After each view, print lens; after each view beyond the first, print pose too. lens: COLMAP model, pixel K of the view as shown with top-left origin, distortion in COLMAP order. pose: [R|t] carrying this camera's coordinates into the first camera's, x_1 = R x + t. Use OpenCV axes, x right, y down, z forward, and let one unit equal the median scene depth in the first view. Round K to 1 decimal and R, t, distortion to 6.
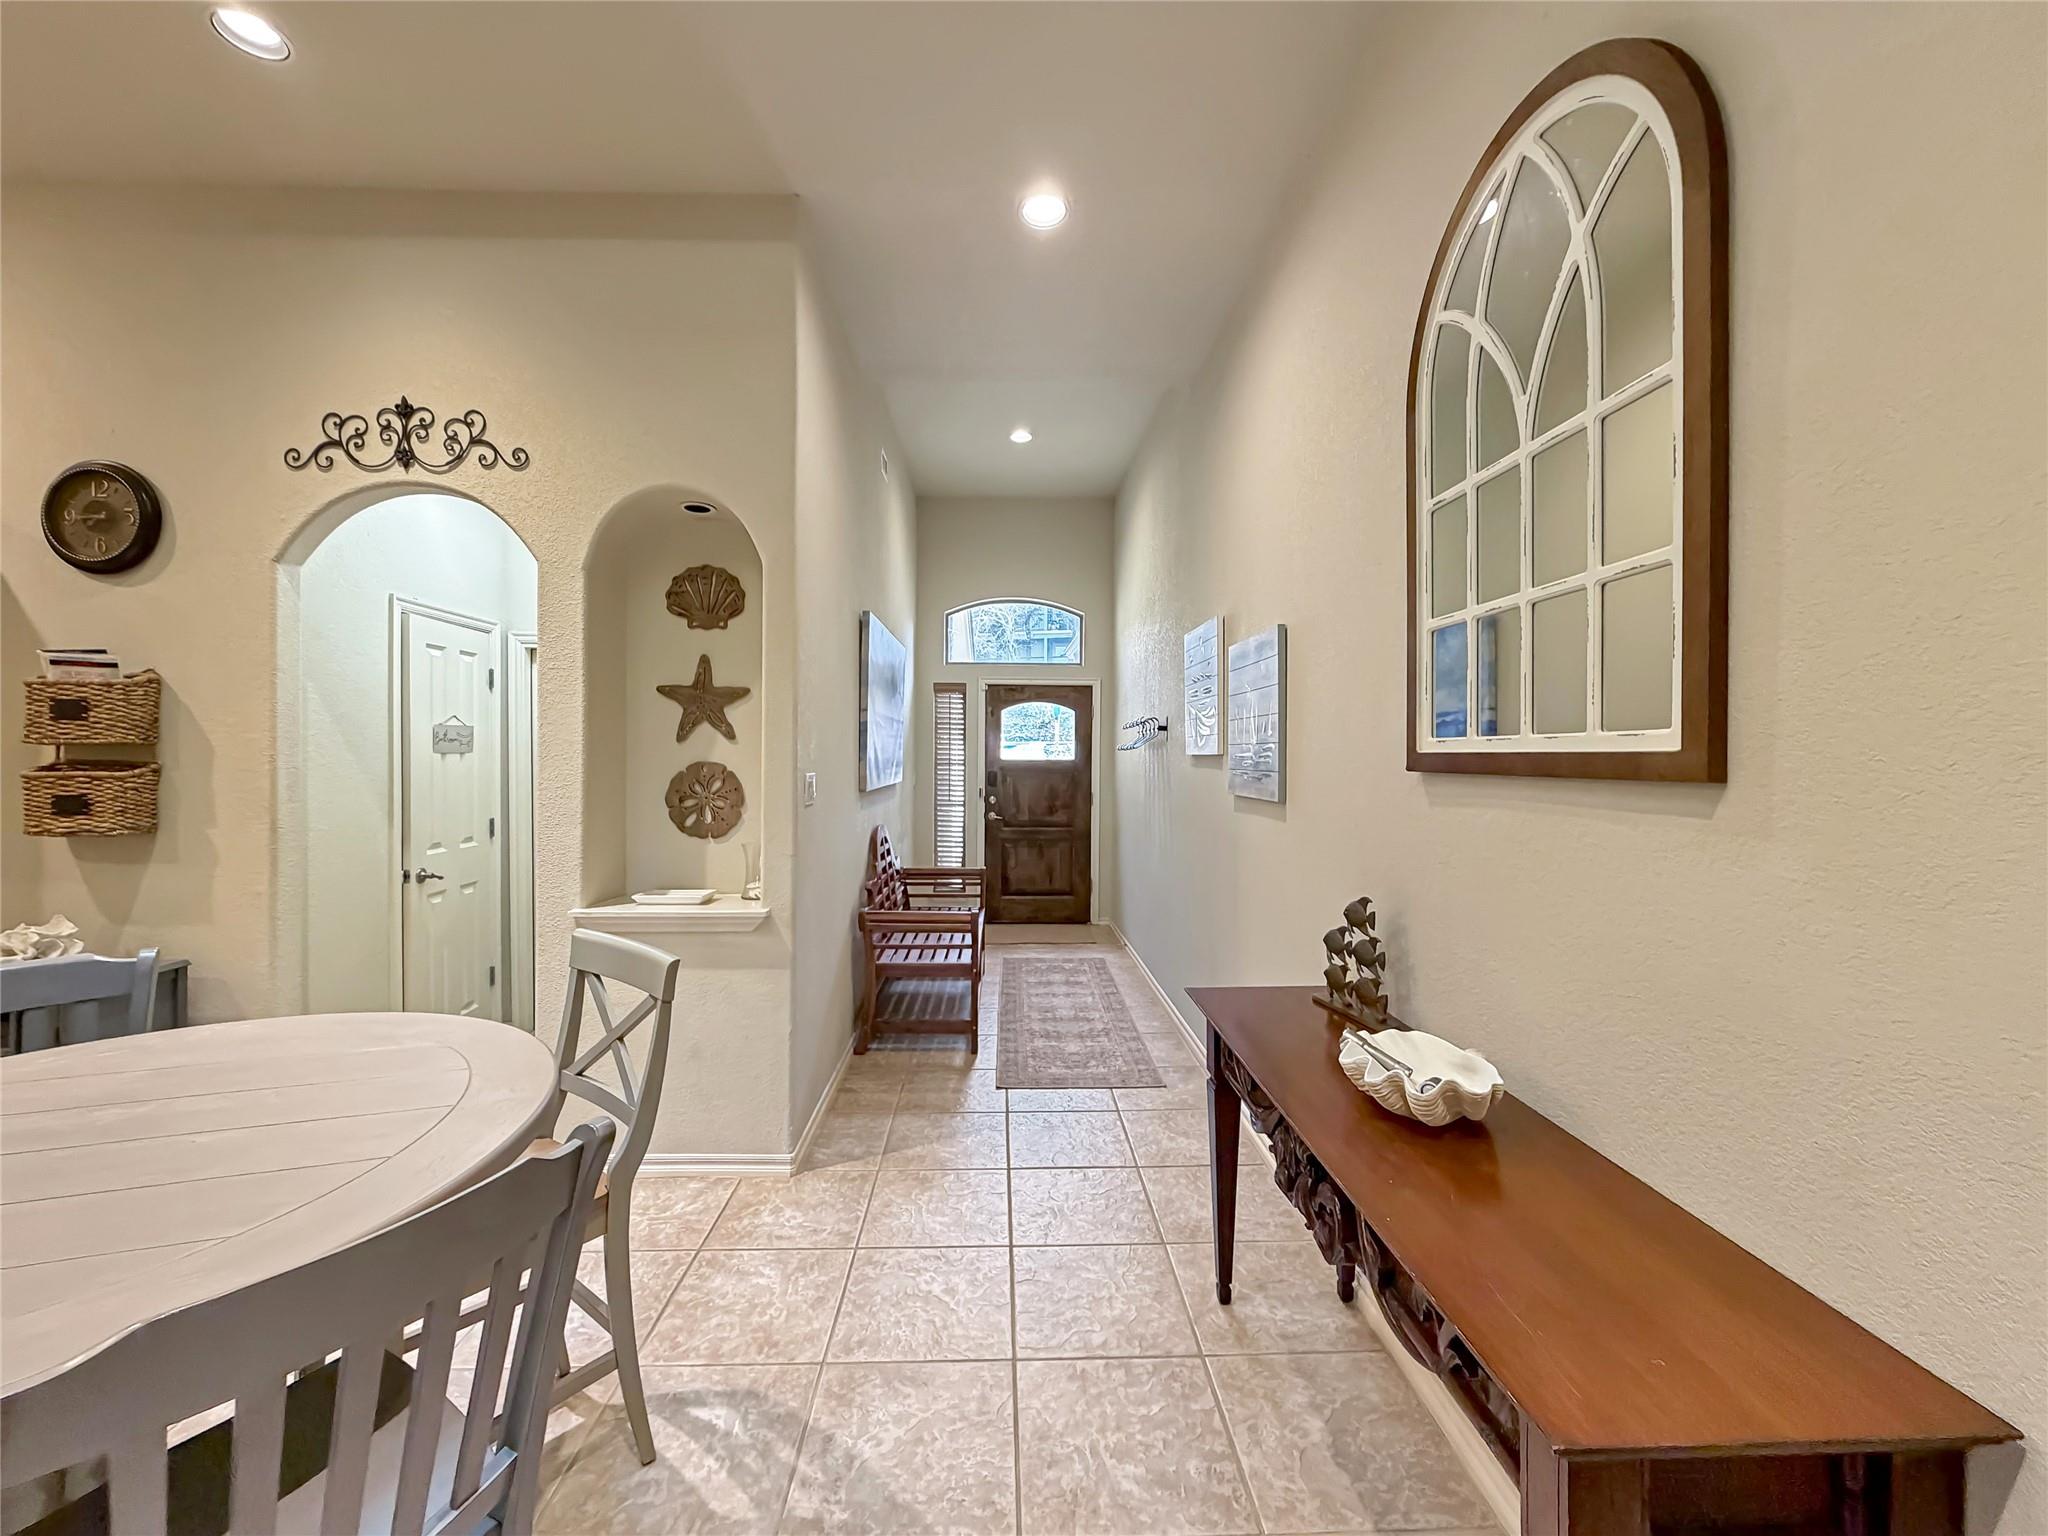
lens RADIAL K [[823.6, 0, 1019.1], [0, 823.6, 749.9], [0, 0, 1]] dist [-0.000620, 0.000170]
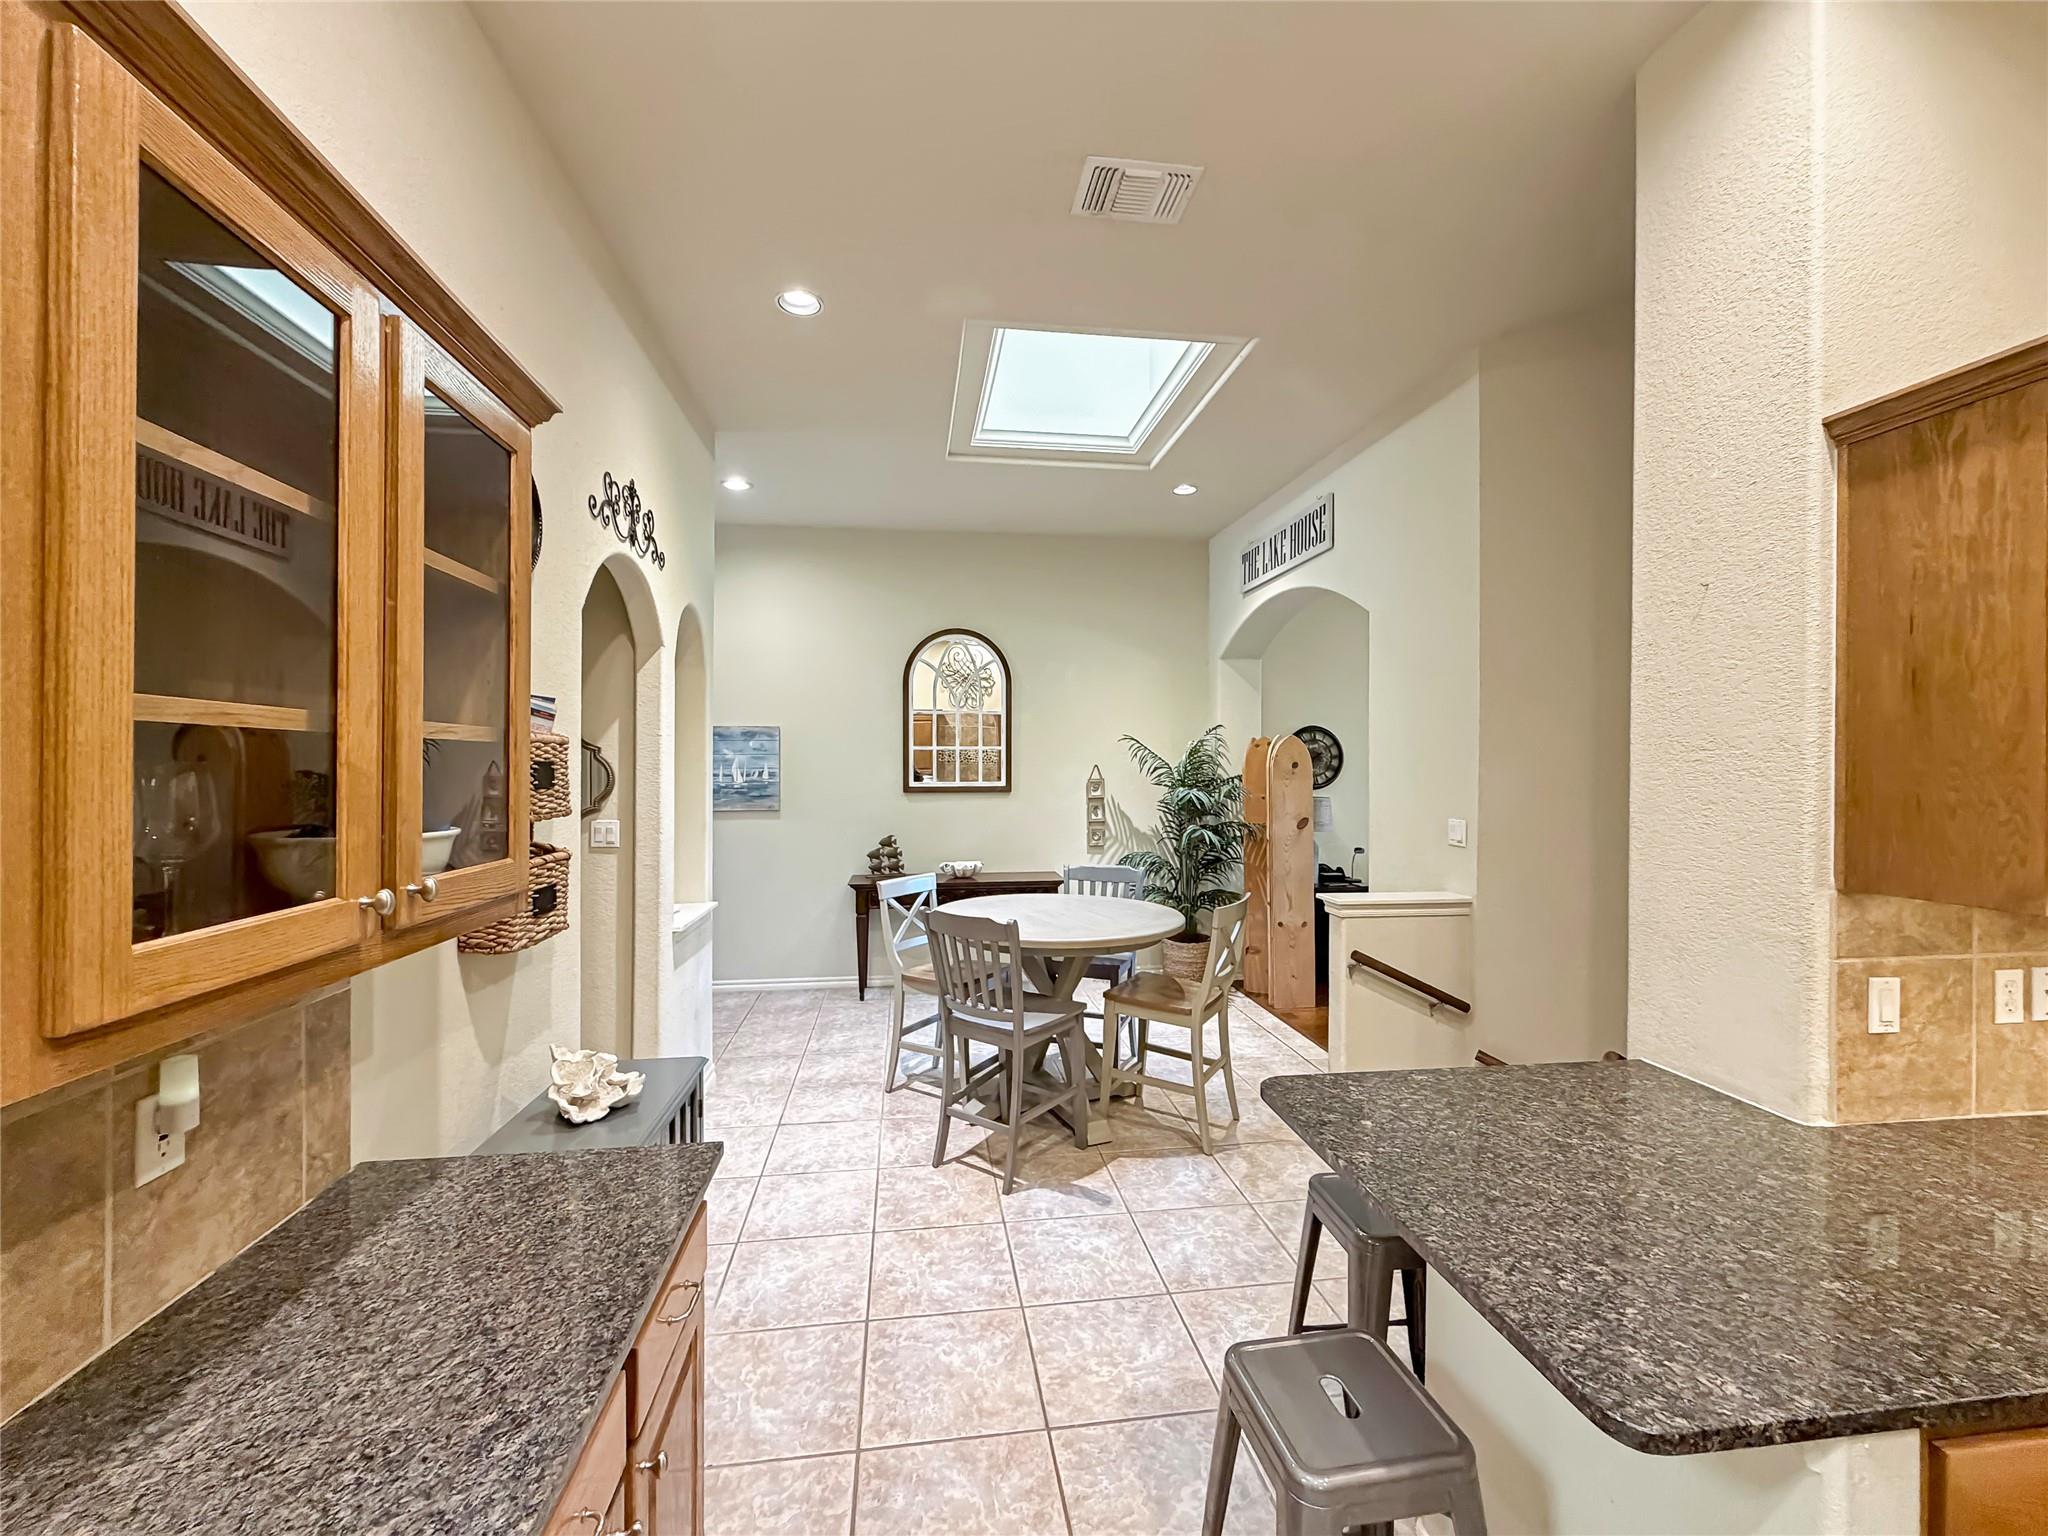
lens RADIAL K [[821.2, 0, 1016.2], [0, 821.2, 765.8], [0, 0, 1]] dist [0.000005, 0.000270]
pose [[-0.104240, -0.002901, 0.994548, -0.799059], [-0.003173, 0.999992, 0.002585, -0.024962], [-0.994547, -0.002886, -0.104248, 0.267216]]
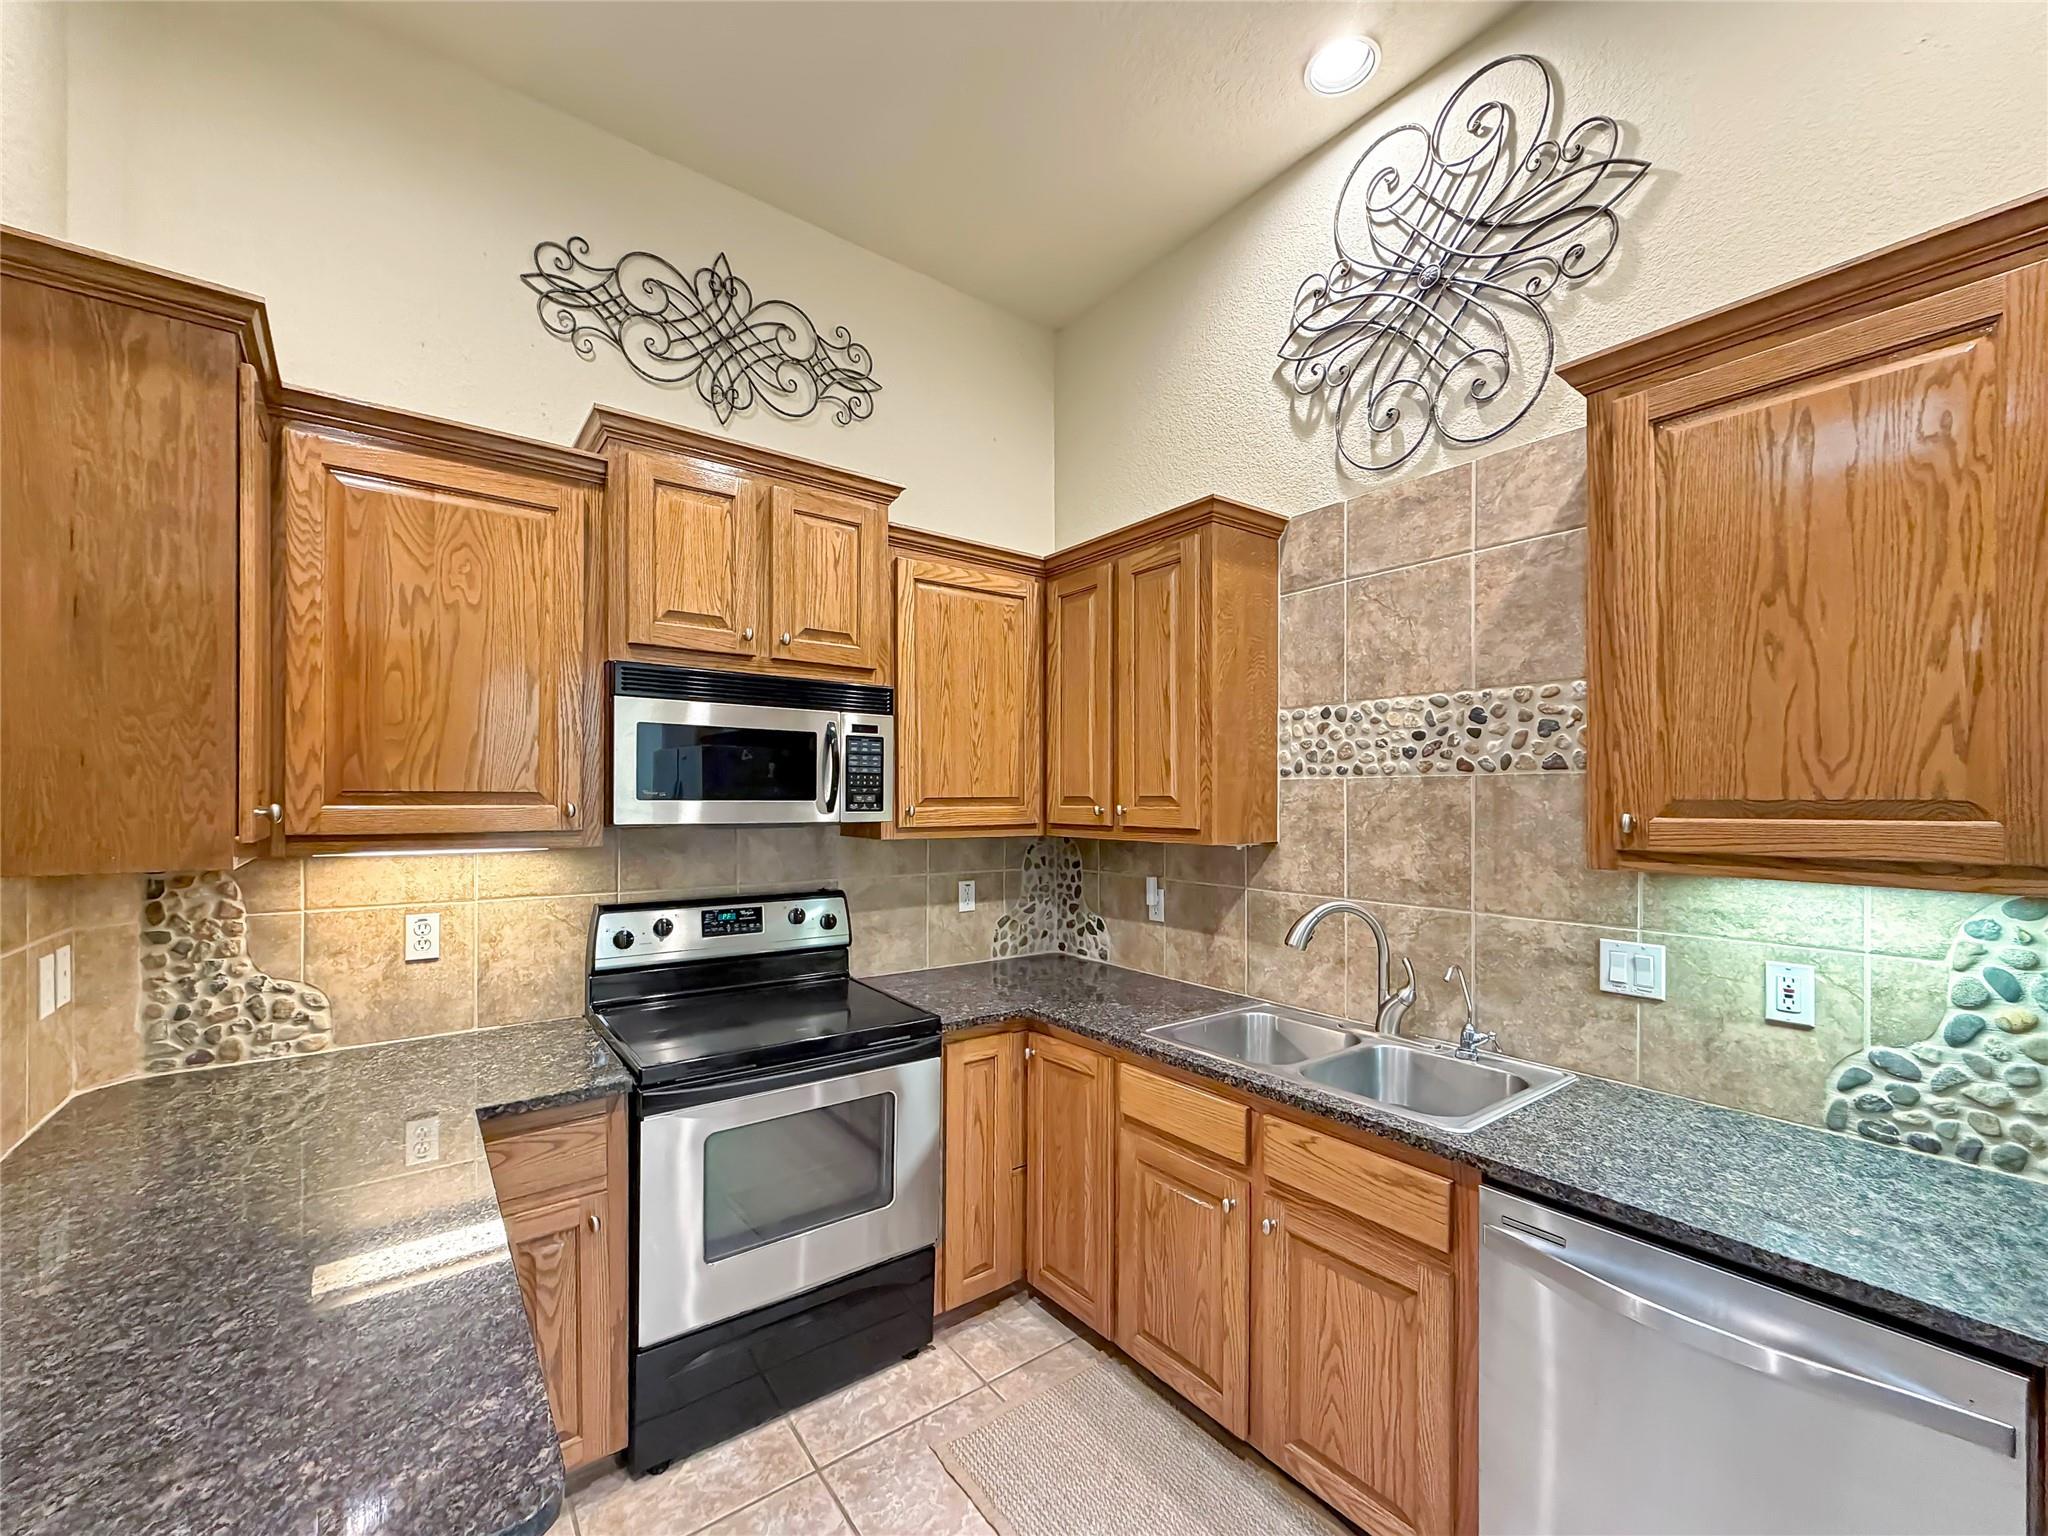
lens RADIAL K [[827.9, 0, 1015.5], [0, 827.9, 800.6], [0, 0, 1]] dist [-0.000655, 0.000331]
pose [[-0.817889, -0.006876, -0.575335, -0.659597], [-0.007533, 0.999971, -0.001243, -0.005760], [0.575327, 0.003317, -0.817917, 0.273002]]
